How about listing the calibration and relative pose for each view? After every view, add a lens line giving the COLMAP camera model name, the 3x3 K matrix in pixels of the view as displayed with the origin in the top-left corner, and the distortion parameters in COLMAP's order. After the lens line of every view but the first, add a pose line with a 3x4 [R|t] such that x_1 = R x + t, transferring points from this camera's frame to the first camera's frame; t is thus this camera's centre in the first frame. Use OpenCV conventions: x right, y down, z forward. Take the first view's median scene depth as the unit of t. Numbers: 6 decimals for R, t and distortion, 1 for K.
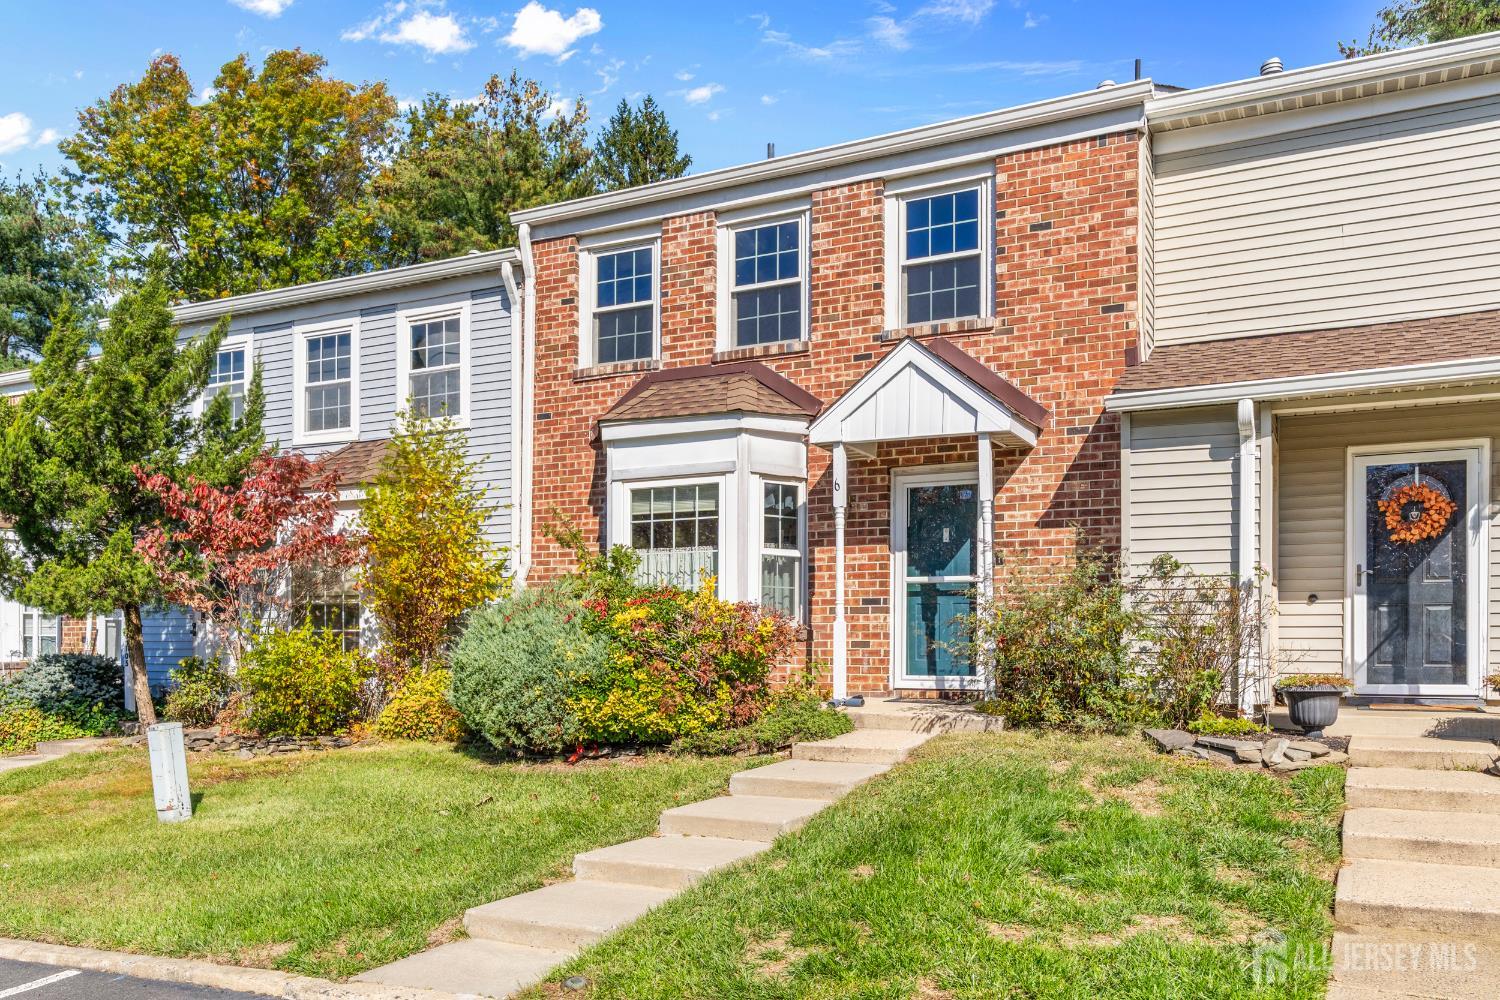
lens RADIAL K [[1162.4, 0, 750.0], [0, 1162.4, 500.0], [0, 0, 1]] dist [-0.002702, -0.002524]
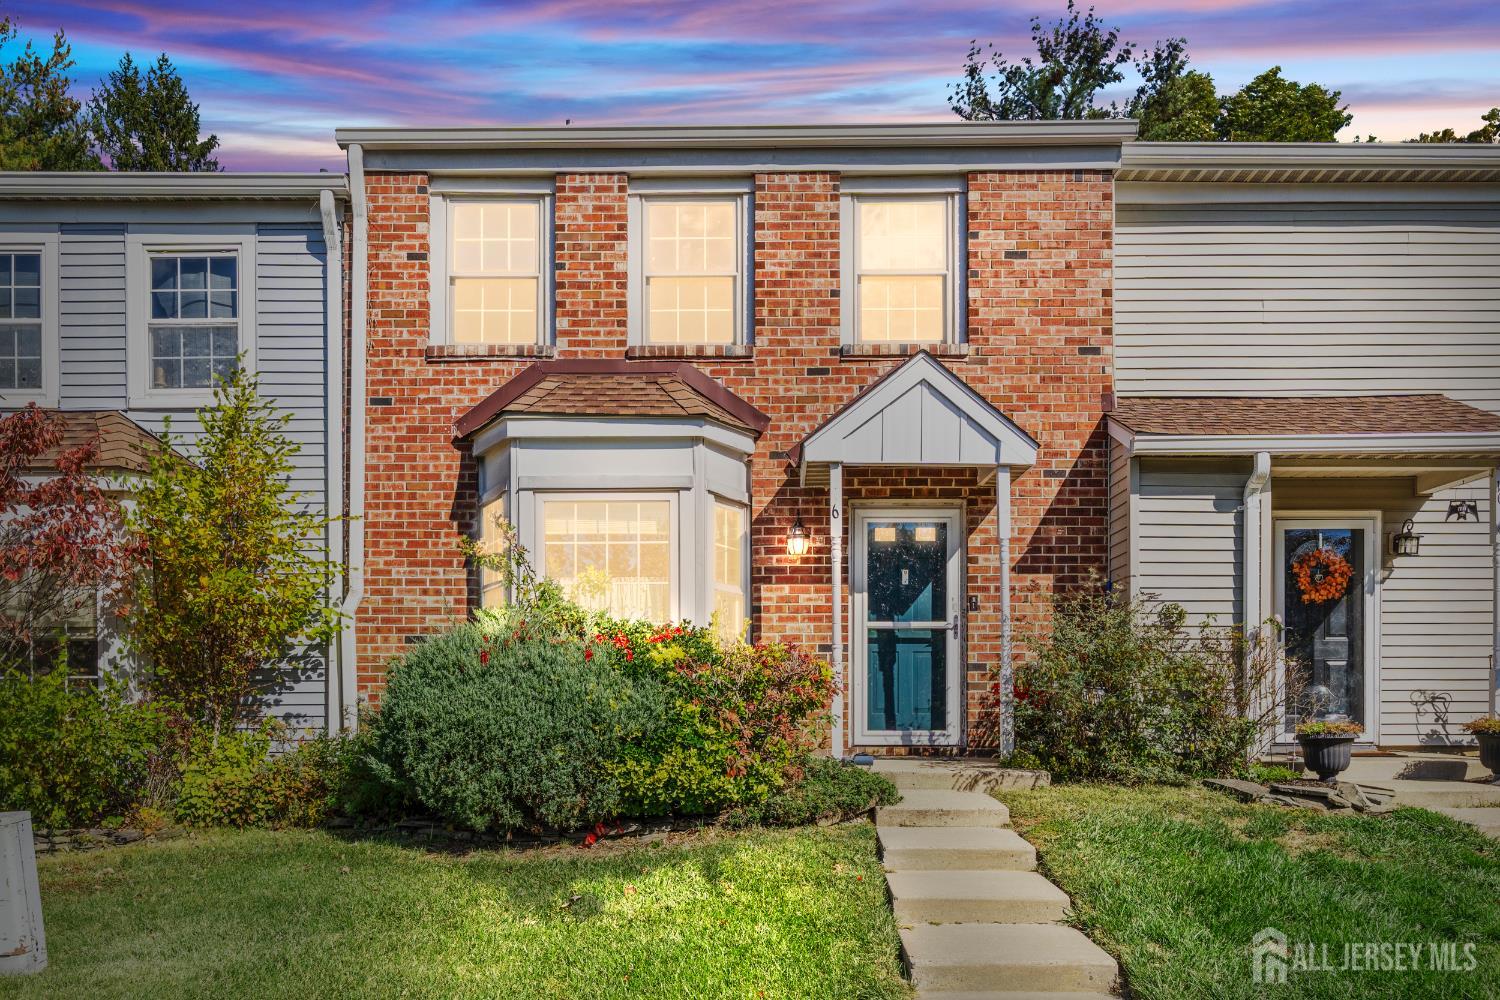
lens RADIAL K [[1181.3, 0, 750.0], [0, 1181.3, 600.5], [0, 0, 1]] dist [-0.005280, 0.004393]
pose [[0.896350, 0.039732, 0.441564, -0.334240], [-0.051843, 0.998537, 0.015389, 0.038846], [-0.440306, -0.036686, 0.897098, 0.212315]]
